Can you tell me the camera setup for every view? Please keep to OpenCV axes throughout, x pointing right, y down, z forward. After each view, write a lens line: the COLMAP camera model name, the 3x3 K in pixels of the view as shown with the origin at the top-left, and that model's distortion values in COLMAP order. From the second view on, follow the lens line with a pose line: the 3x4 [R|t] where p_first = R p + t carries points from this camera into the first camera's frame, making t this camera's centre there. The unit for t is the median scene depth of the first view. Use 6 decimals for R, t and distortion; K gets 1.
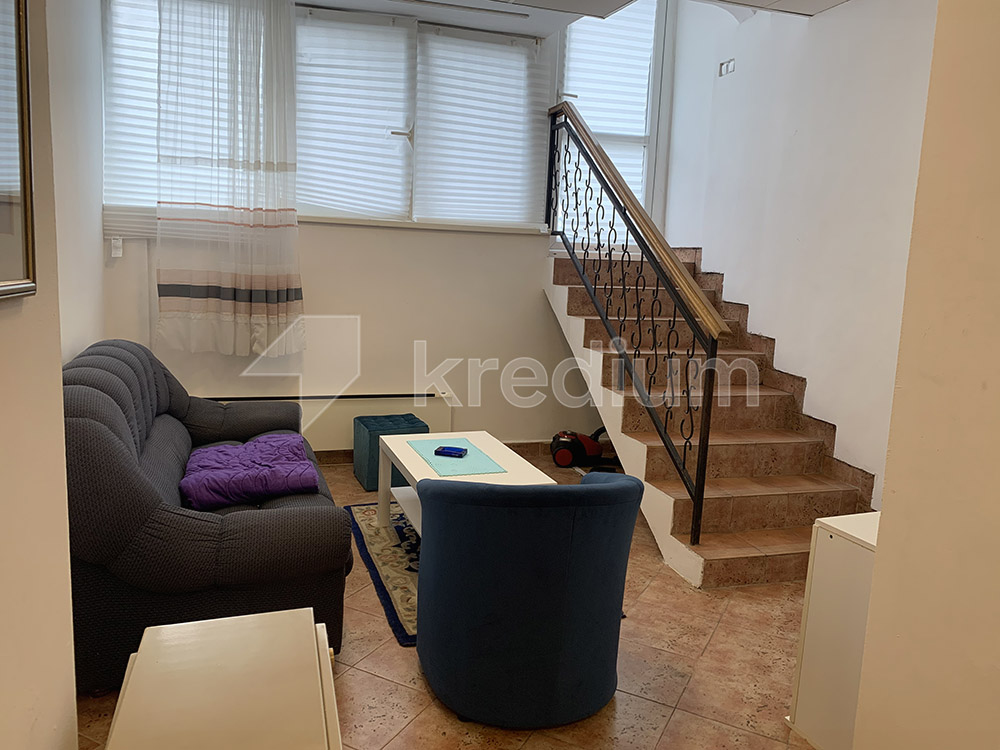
lens RADIAL K [[767.6, 0, 503.5], [0, 767.6, 372.1], [0, 0, 1]] dist [0.040436, -0.043815]
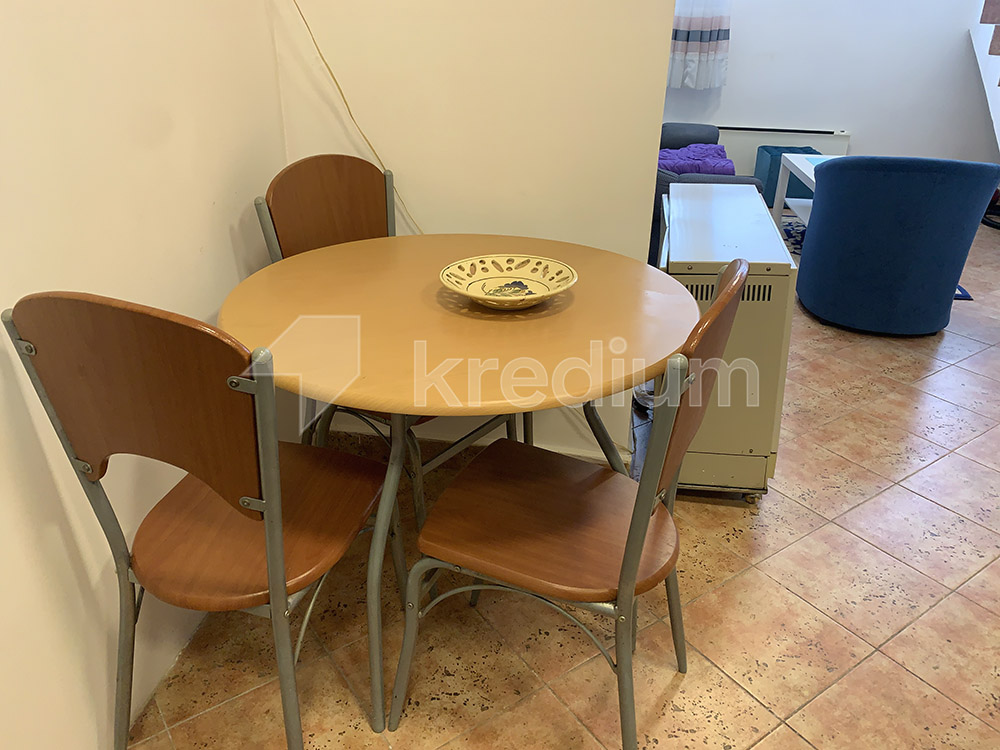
lens RADIAL K [[767.6, 0, 500.9], [0, 767.6, 364.9], [0, 0, 1]] dist [0.040436, -0.043815]
pose [[0.885892, 0.174364, -0.429875, 0.027430], [-0.053006, 0.958650, 0.279606, 0.076958], [0.460853, -0.224915, 0.858503, -0.315811]]
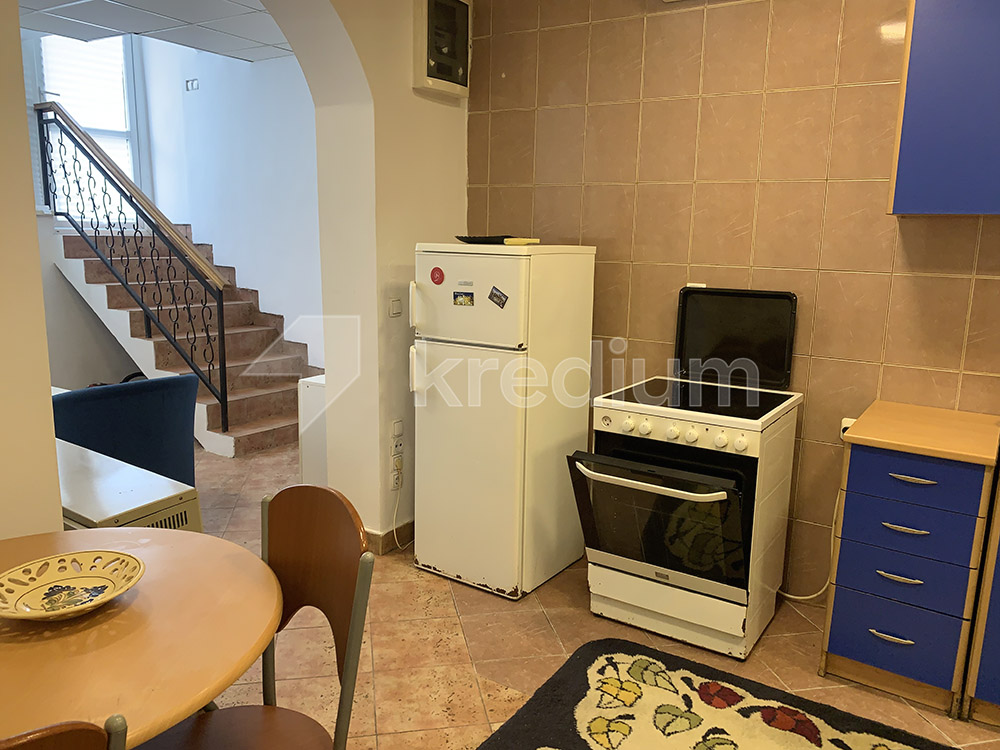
lens RADIAL K [[767.6, 0, 499.6], [0, 767.6, 365.6], [0, 0, 1]] dist [0.040436, -0.043815]
pose [[0.791006, -0.134435, 0.596856, -0.159923], [0.112152, 0.990890, 0.074554, 0.038873], [-0.601442, 0.007966, 0.798877, -0.391253]]
